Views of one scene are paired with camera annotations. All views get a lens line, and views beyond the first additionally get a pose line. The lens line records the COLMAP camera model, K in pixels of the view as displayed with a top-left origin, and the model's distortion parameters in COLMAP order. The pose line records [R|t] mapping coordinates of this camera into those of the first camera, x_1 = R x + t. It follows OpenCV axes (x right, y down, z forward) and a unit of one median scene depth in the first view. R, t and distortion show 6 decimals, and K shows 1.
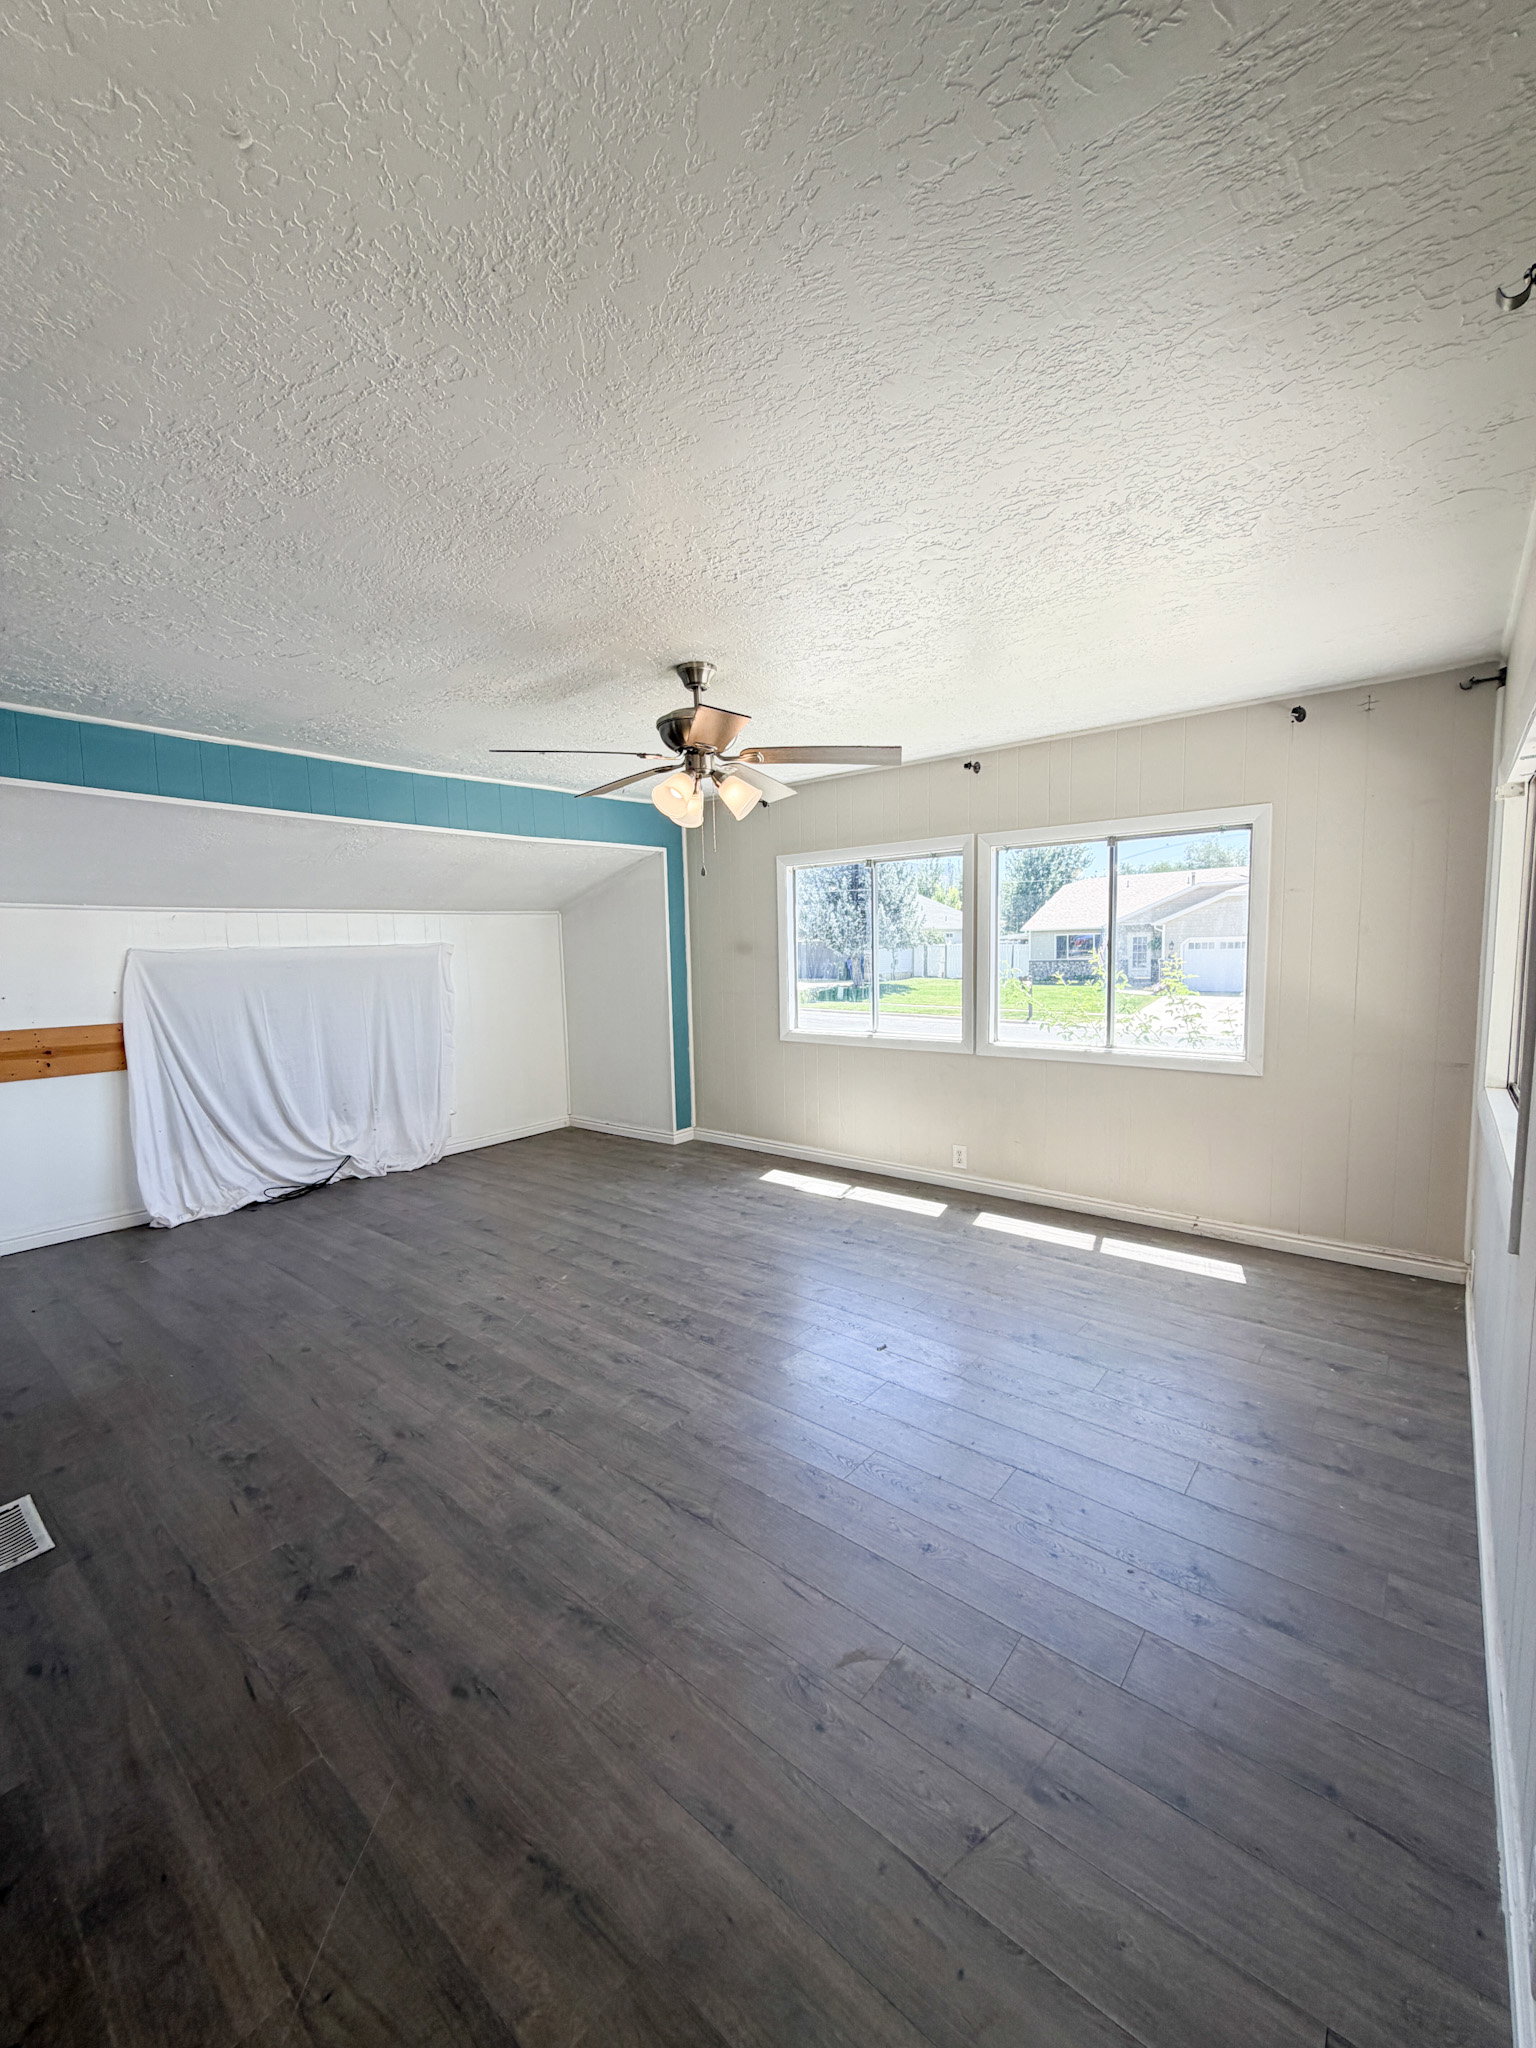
lens RADIAL K [[815.2, 0, 764.3], [0, 815.2, 1022.2], [0, 0, 1]] dist [0.000055, -0.000364]
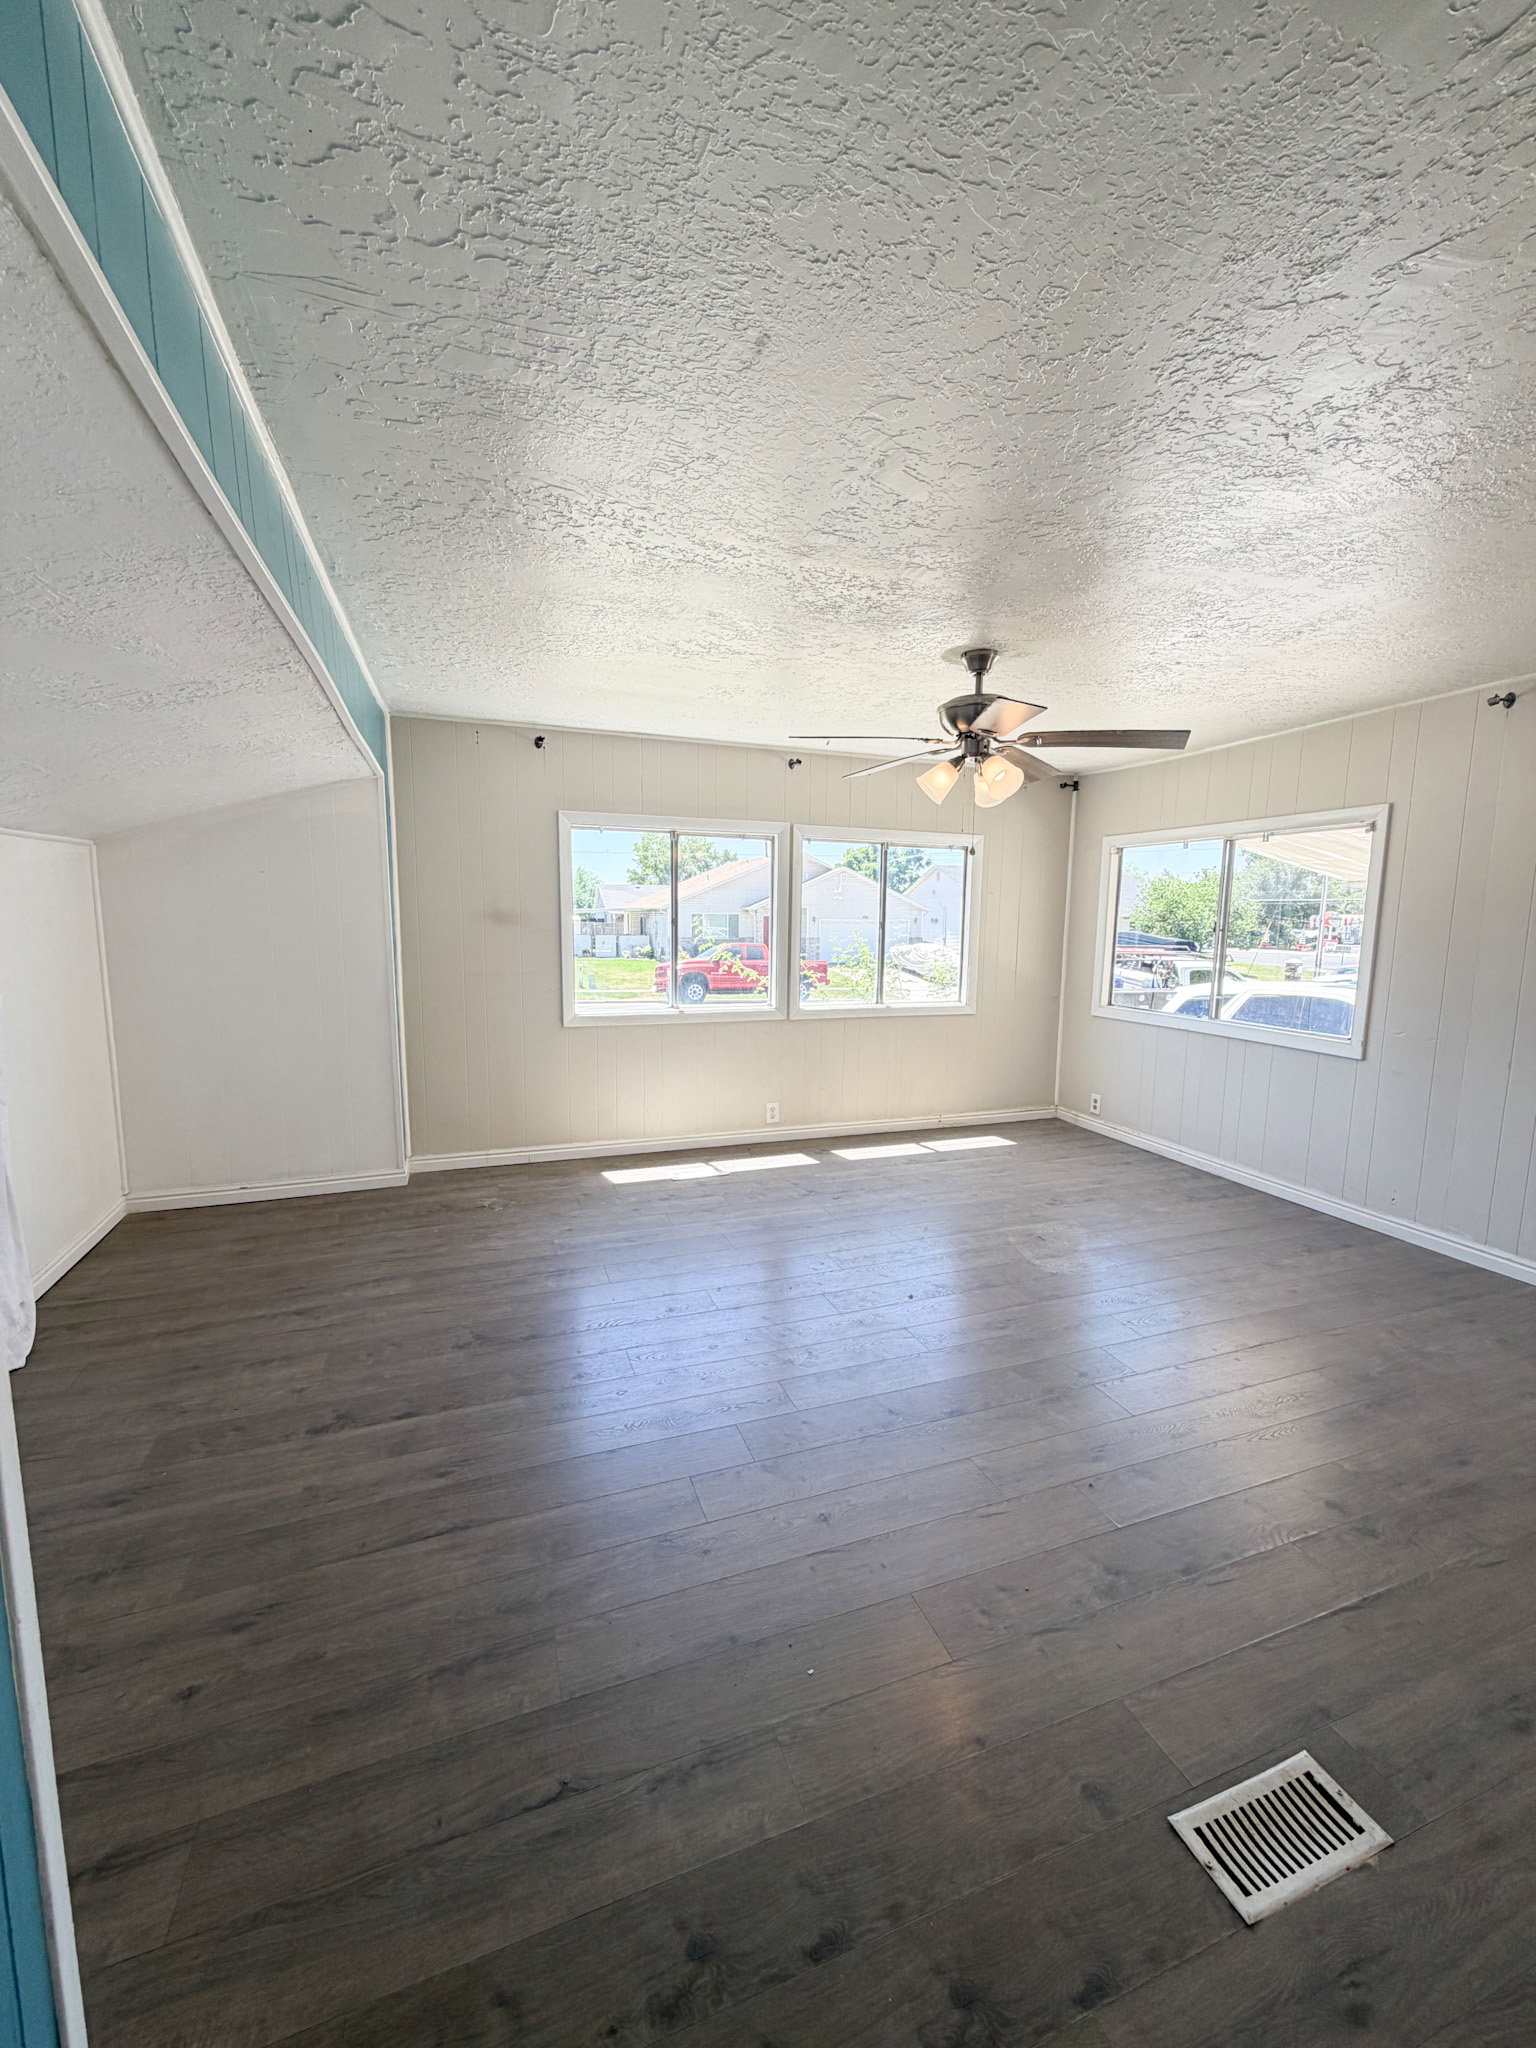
lens RADIAL K [[815.2, 0, 764.5], [0, 815.2, 1028.9], [0, 0, 1]] dist [0.000055, -0.000364]
pose [[0.505256, -0.090105, 0.858253, -0.777009], [0.056653, 0.995852, 0.071199, -0.031877], [-0.861108, 0.012649, 0.508265, 0.482115]]
